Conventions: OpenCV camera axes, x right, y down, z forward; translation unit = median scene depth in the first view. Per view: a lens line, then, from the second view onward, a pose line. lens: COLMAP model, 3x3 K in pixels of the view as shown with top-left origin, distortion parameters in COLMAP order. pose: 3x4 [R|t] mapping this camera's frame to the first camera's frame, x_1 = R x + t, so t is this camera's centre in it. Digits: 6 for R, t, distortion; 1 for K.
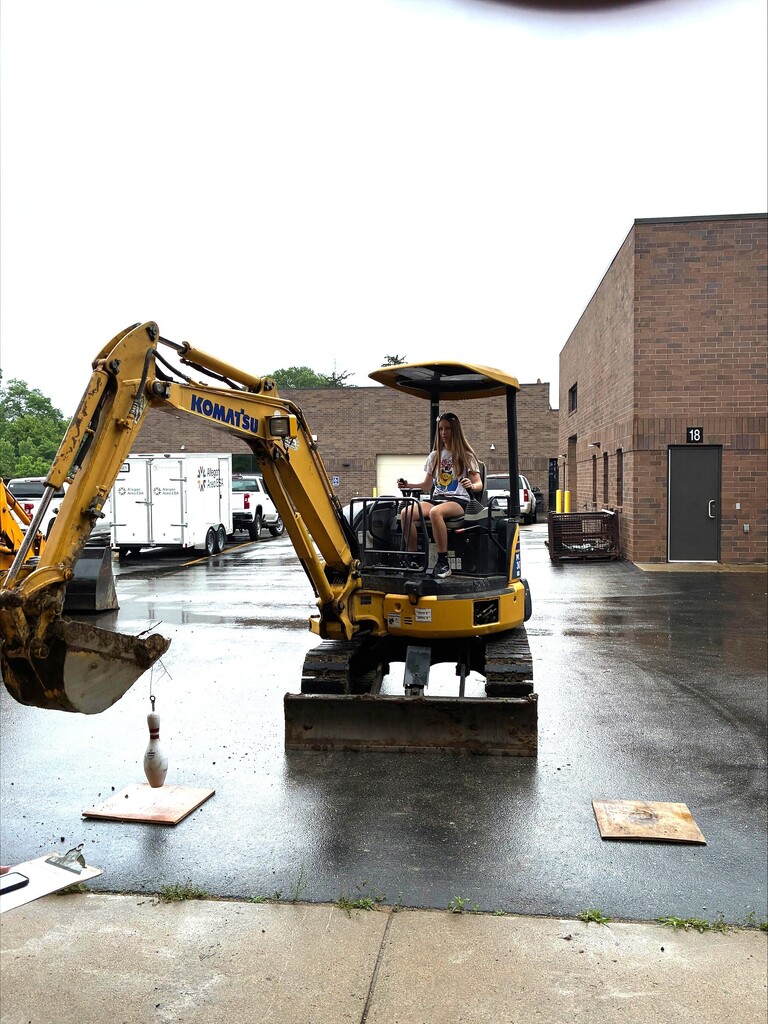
lens RADIAL K [[902.1, 0, 384.0], [0, 902.1, 512.0], [0, 0, 1]] dist [0.013025, -0.000207]
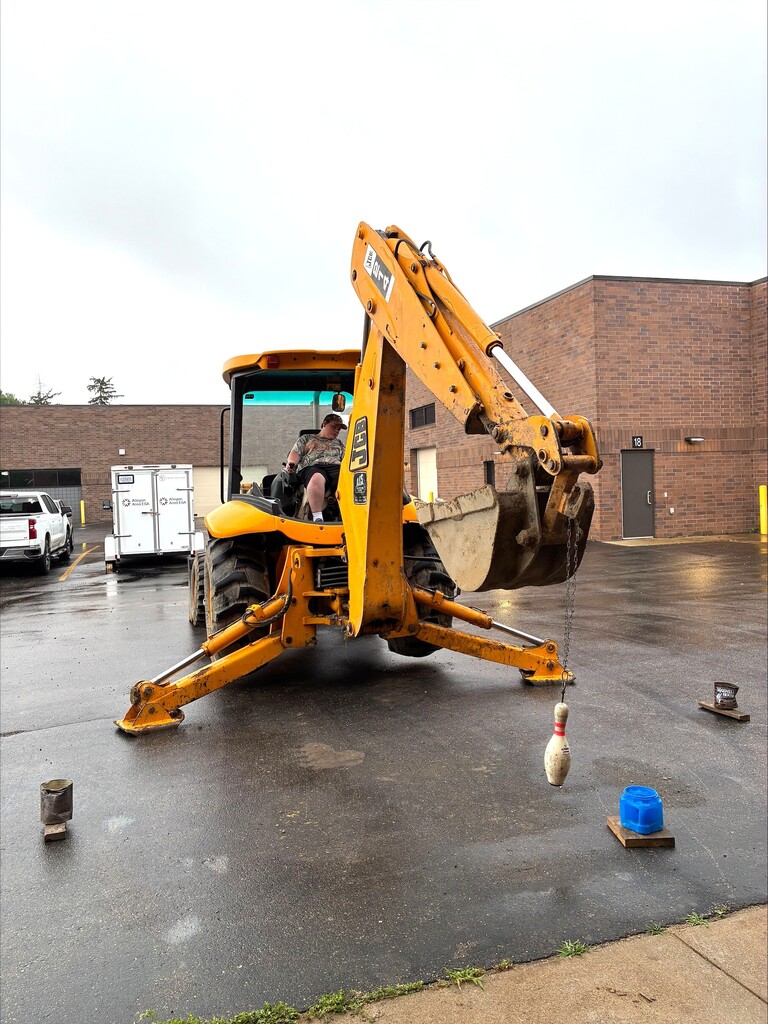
lens RADIAL K [[771.7, 0, 382.4], [0, 771.7, 502.9], [0, 0, 1]] dist [0.031706, 0.001214]
pose [[0.911666, -0.037163, 0.409248, -0.464741], [0.044489, 0.998975, -0.008391, -0.003393], [-0.408517, 0.025857, 0.912385, 0.121100]]
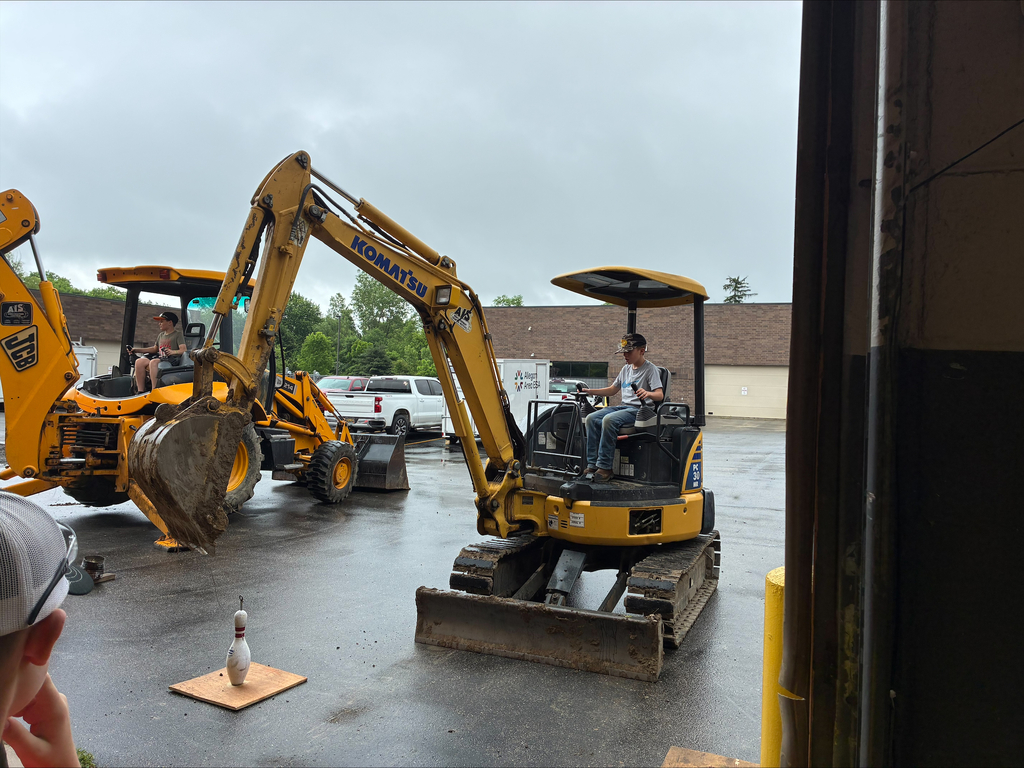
lens RADIAL K [[771.7, 0, 512.0], [0, 771.7, 384.0], [0, 0, 1]] dist [0.031706, 0.001214]
pose [[0.961217, 0.031970, -0.273935, 0.083574], [-0.041952, 0.998649, -0.030657, -0.002630], [0.272584, 0.040960, 0.961260, 0.062975]]
